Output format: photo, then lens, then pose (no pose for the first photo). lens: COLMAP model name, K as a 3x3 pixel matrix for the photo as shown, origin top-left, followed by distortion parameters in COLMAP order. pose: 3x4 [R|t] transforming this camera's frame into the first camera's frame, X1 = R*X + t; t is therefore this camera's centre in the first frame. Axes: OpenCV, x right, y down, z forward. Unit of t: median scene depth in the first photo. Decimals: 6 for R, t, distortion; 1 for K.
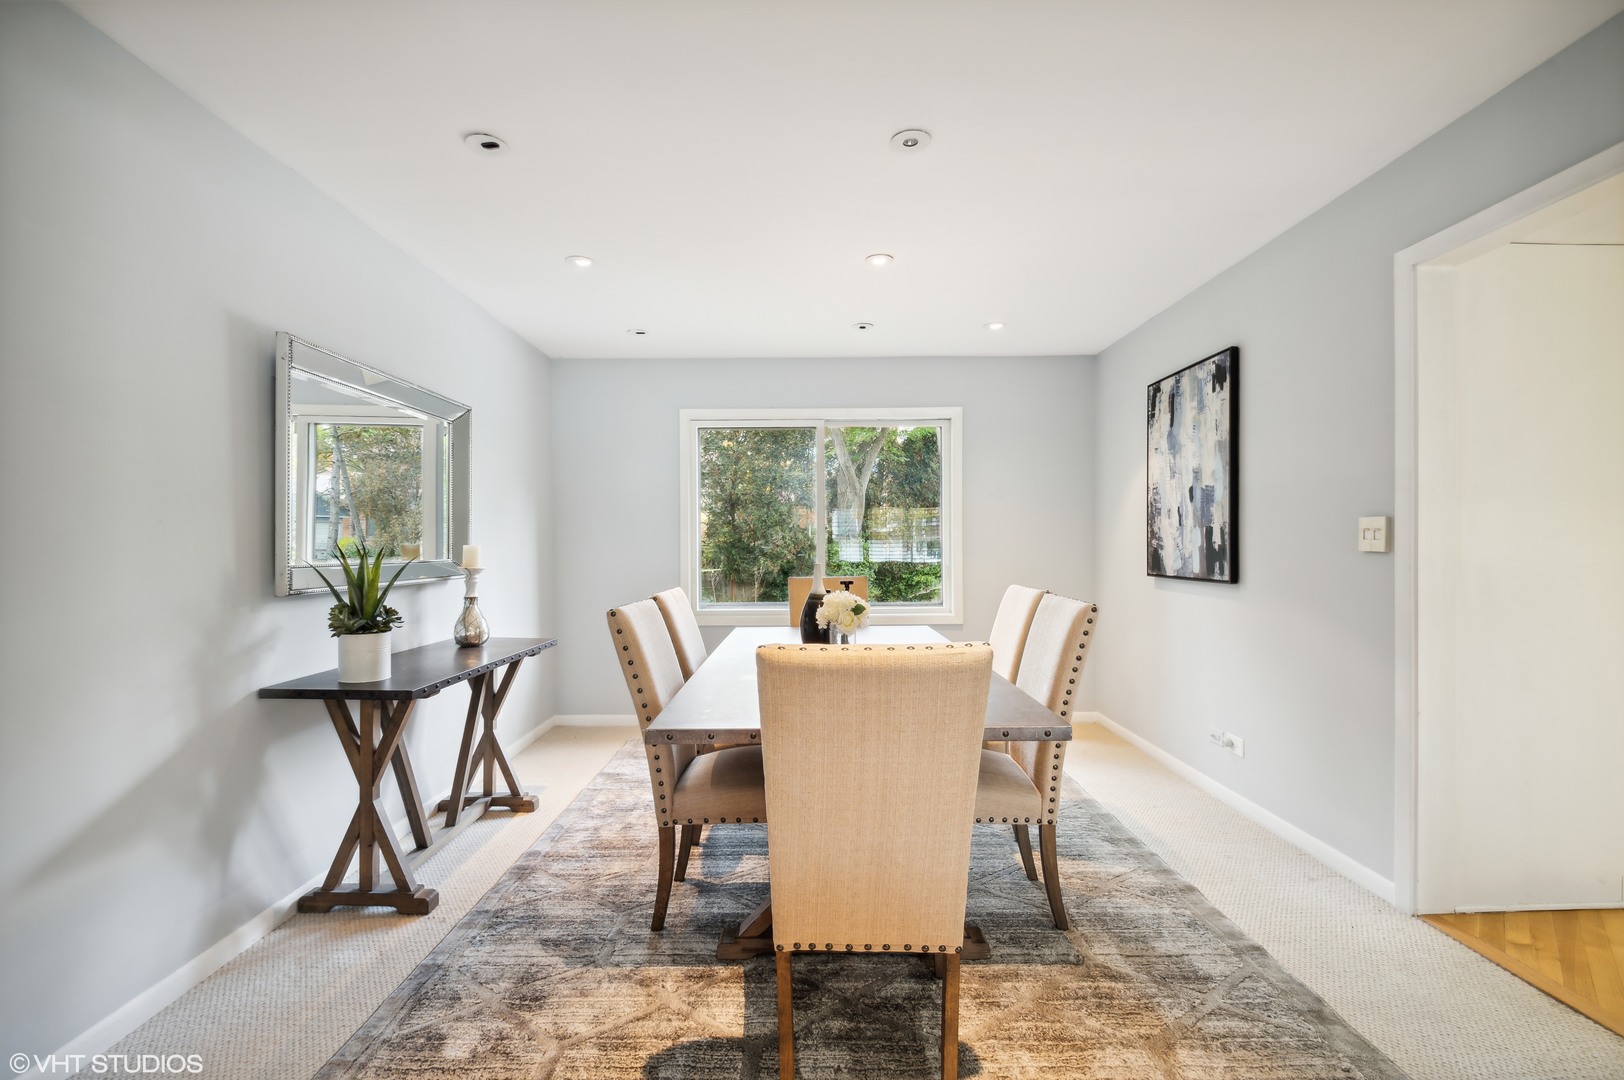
lens RADIAL K [[726.0, 0, 798.2], [0, 726.0, 549.3], [0, 0, 1]] dist [0.001409, -0.000367]
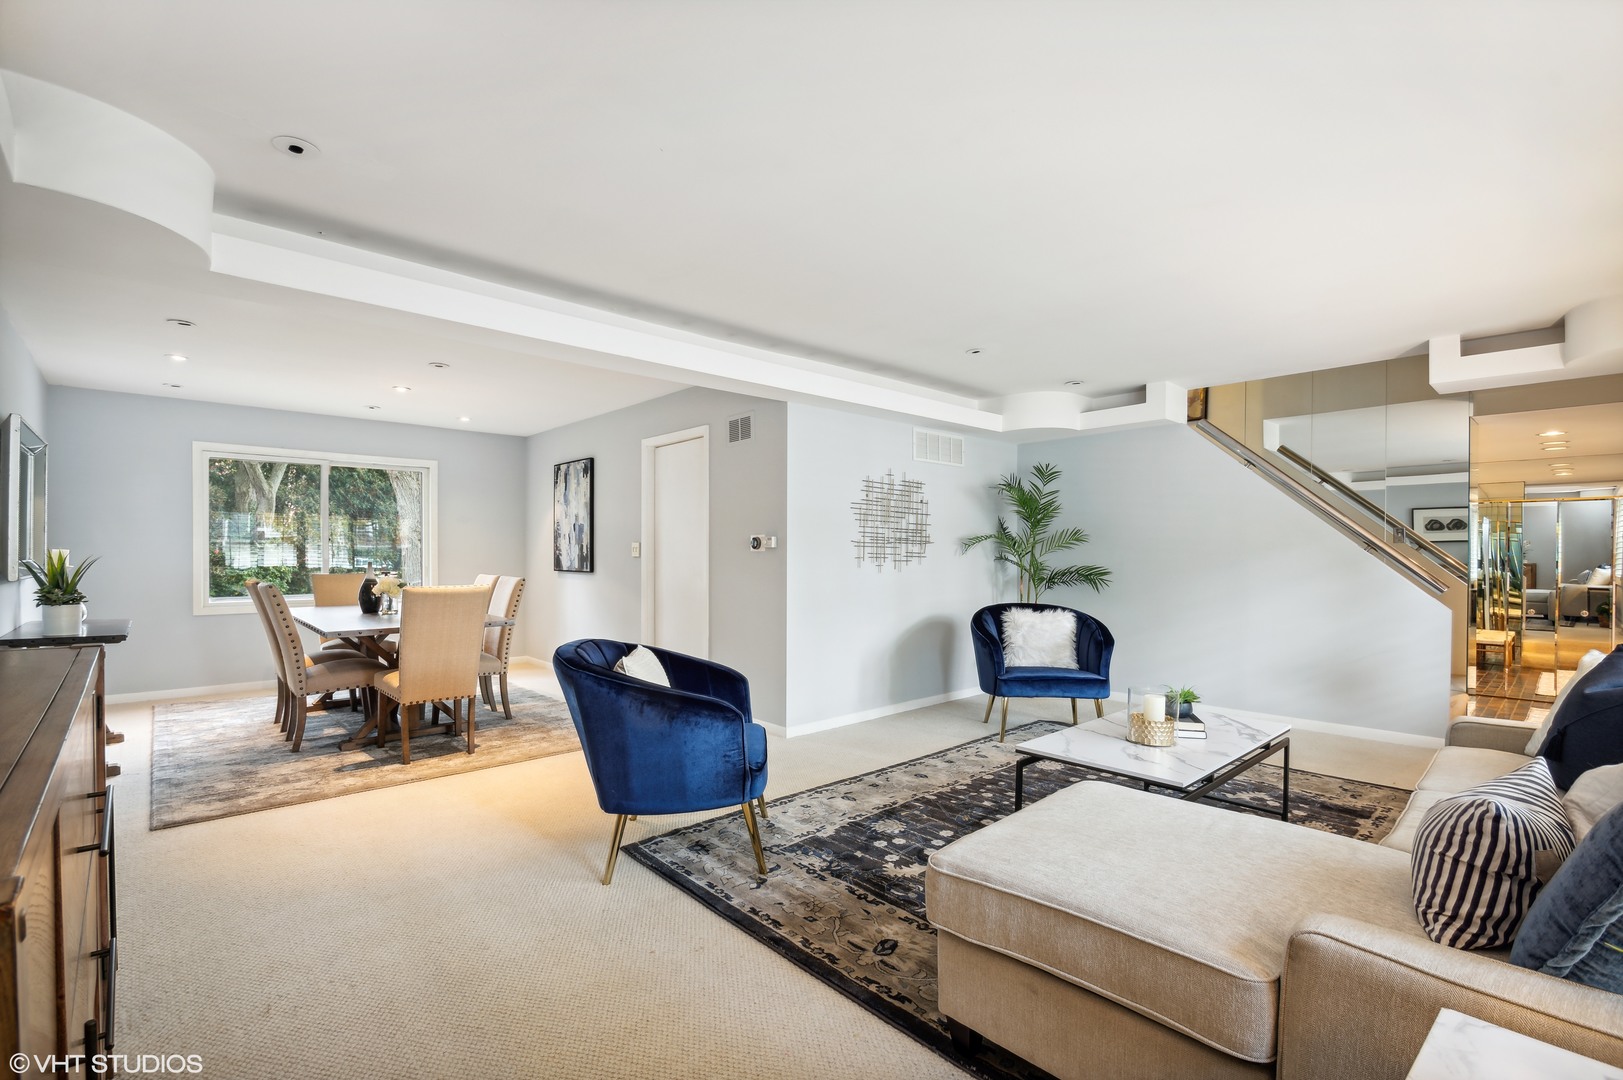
lens RADIAL K [[725.6, 0, 802.9], [0, 725.6, 557.3], [0, 0, 1]] dist [0.001409, -0.000367]
pose [[0.730404, 0.004515, 0.683001, -0.347154], [-0.002717, 0.999989, -0.003705, 0.009629], [-0.683010, 0.000850, 0.730408, -0.862435]]
